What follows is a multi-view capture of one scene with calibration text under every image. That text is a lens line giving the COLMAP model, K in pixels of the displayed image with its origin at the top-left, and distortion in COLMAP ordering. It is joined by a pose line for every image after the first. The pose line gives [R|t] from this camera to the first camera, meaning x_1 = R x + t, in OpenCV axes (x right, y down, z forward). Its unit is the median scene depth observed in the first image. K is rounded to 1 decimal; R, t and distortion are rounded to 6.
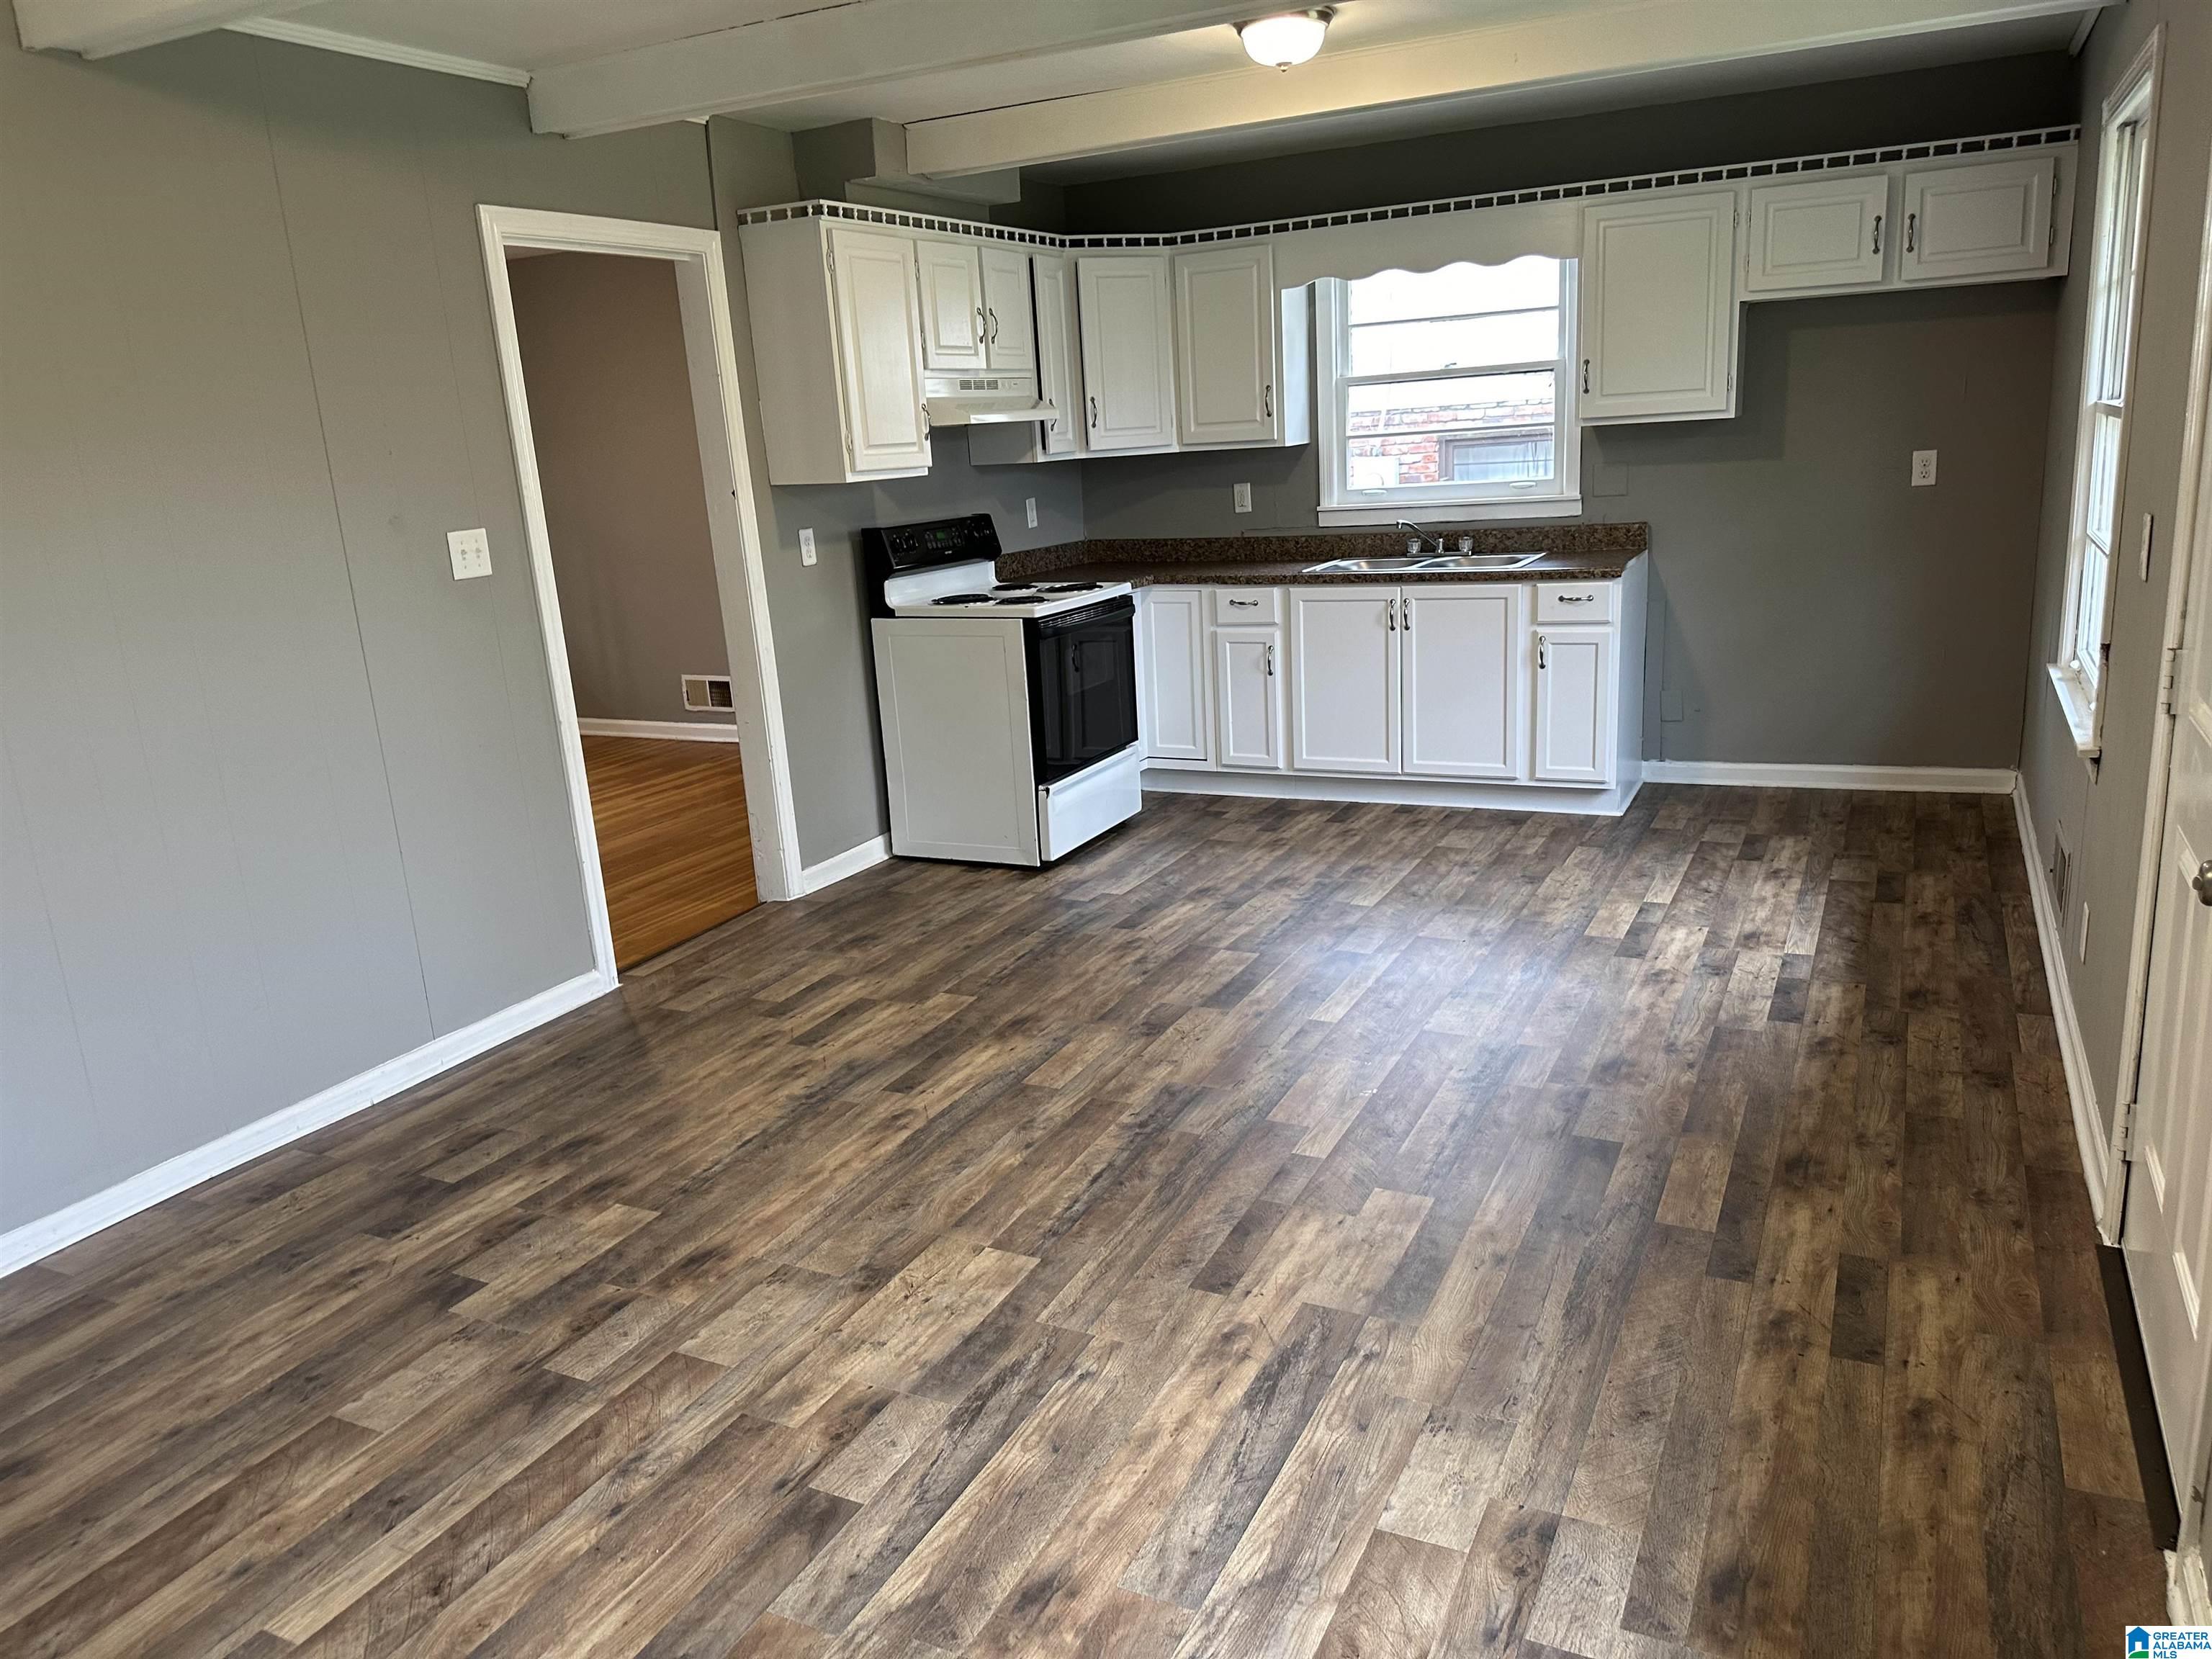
lens RADIAL K [[1585.5, 0, 1097.9], [0, 1585.5, 846.1], [0, 0, 1]] dist [0.082924, -0.046235]
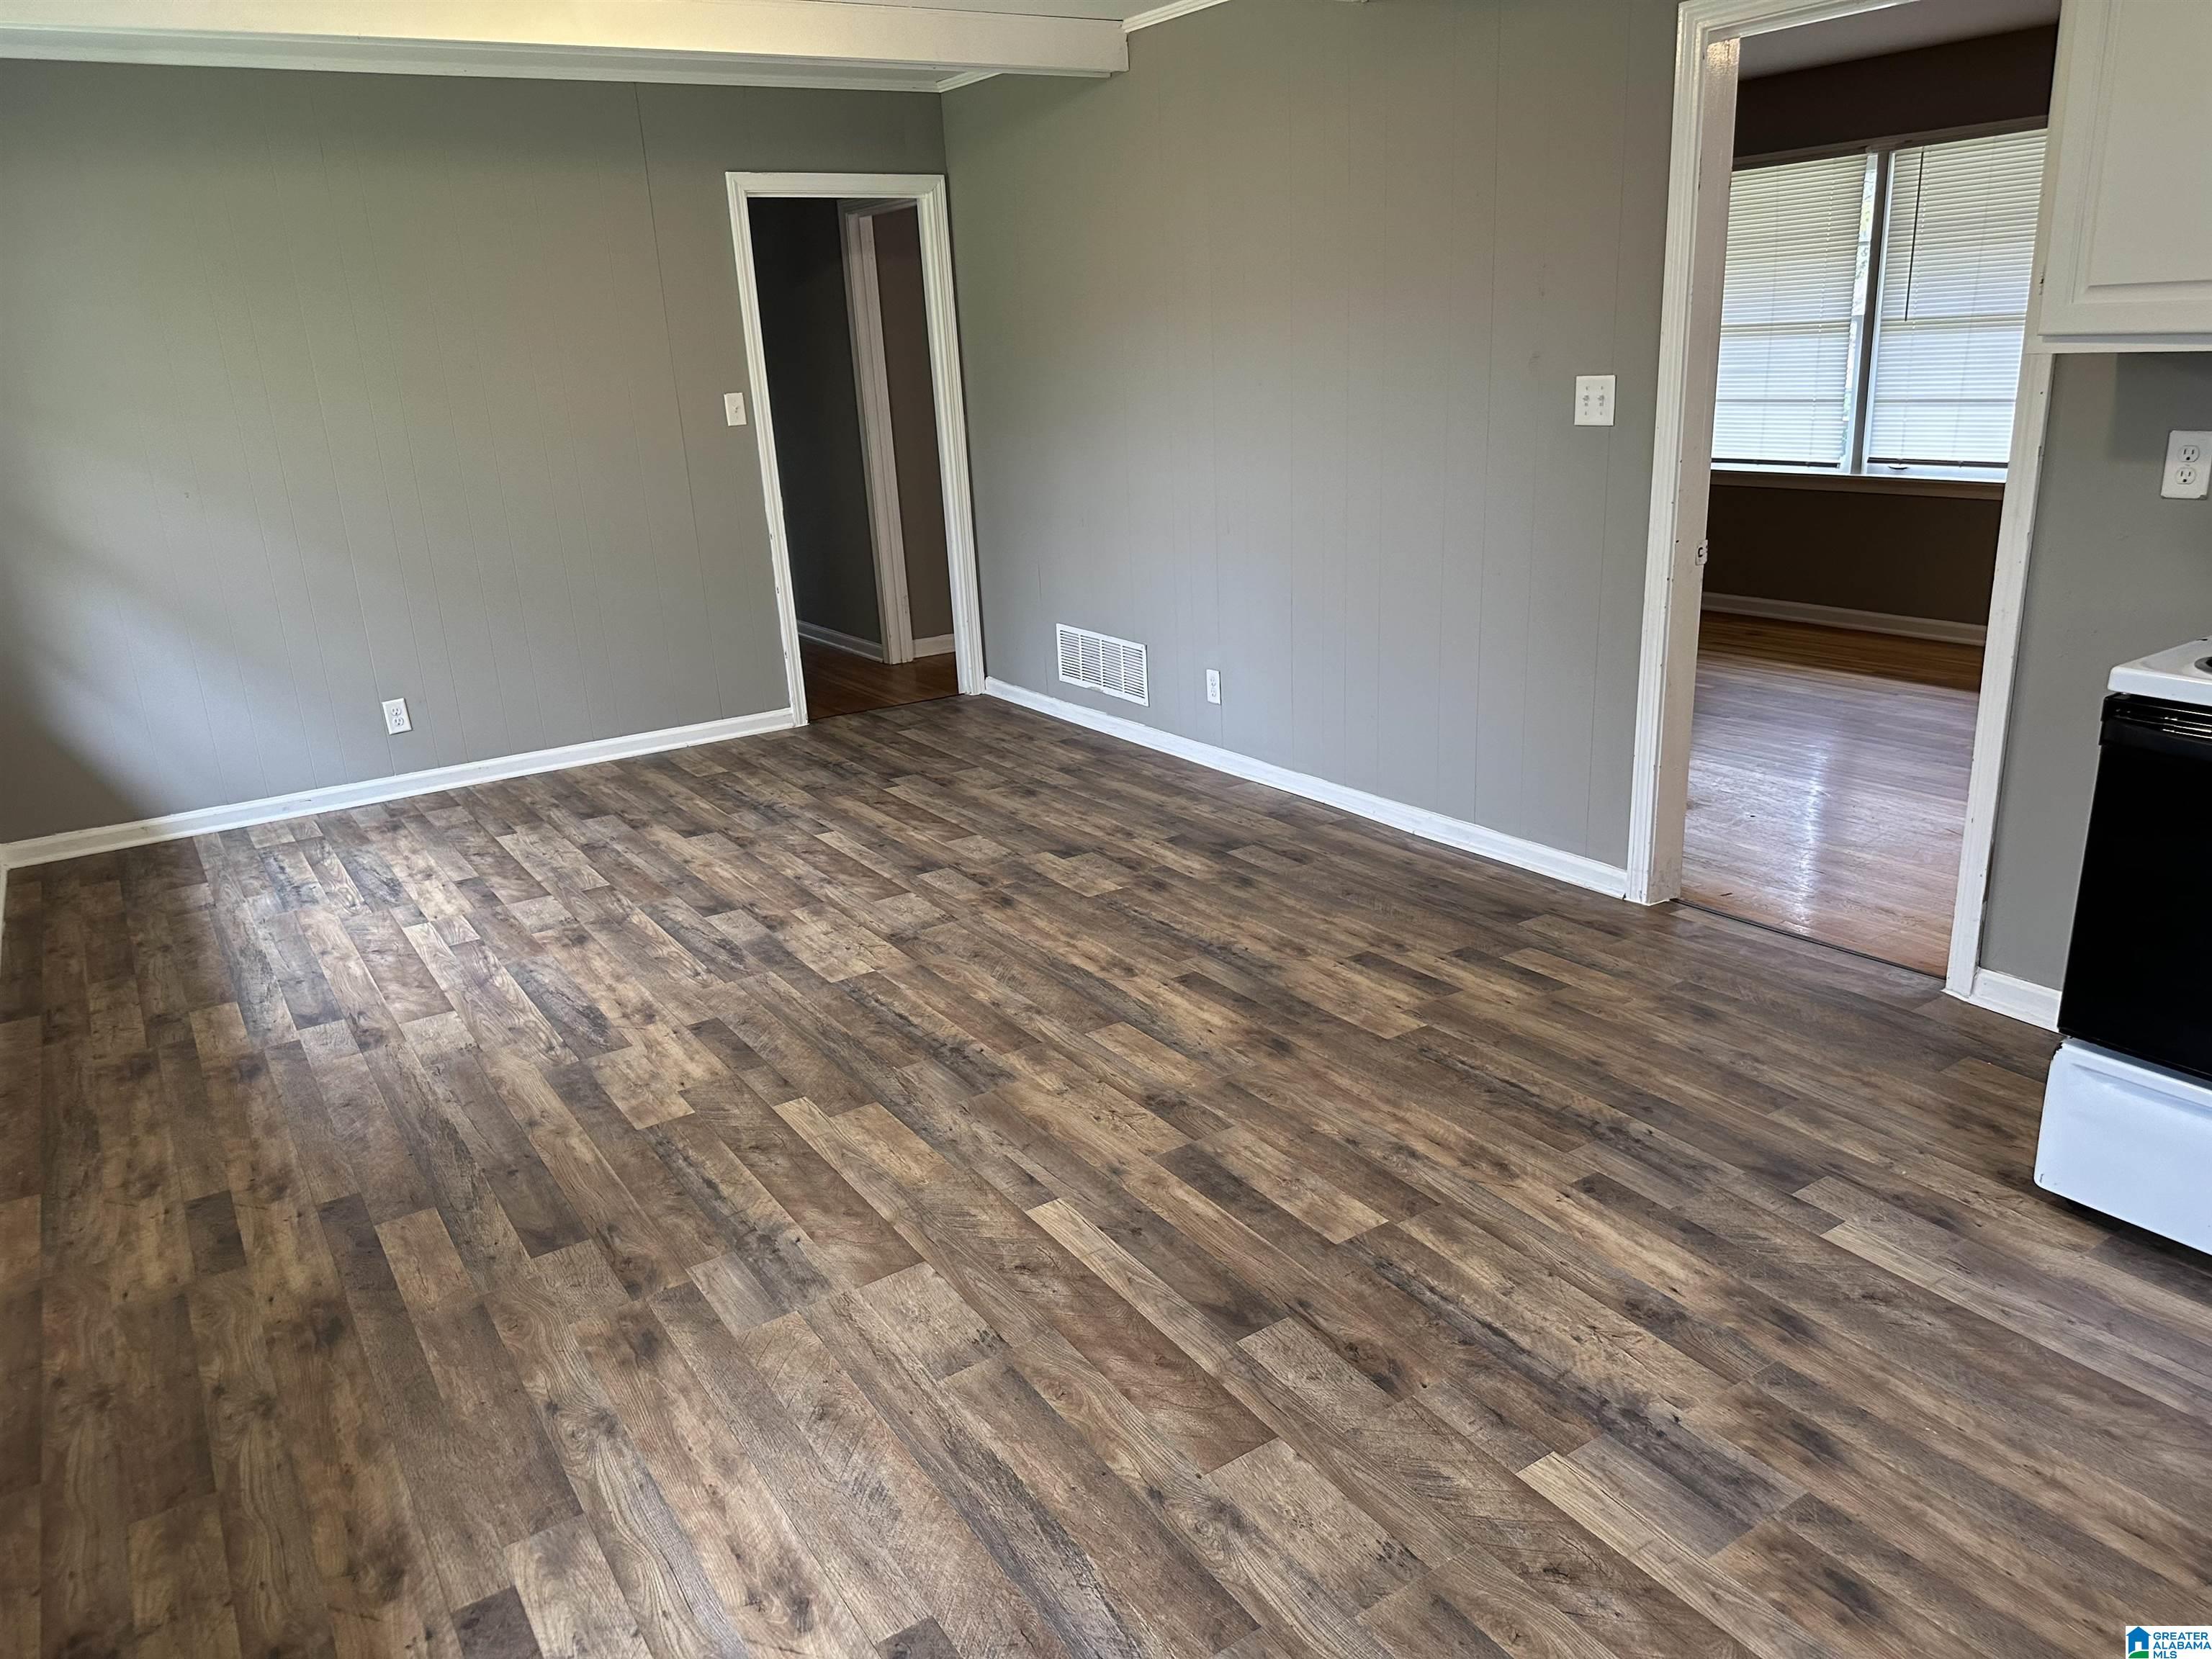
lens RADIAL K [[1585.5, 0, 1099.8], [0, 1585.5, 816.3], [0, 0, 1]] dist [0.082924, -0.046235]
pose [[-0.511063, 0.328802, -0.794169, 0.782576], [-0.142119, 0.878902, 0.455339, -0.454214], [0.847713, 0.345574, -0.402445, 1.534702]]
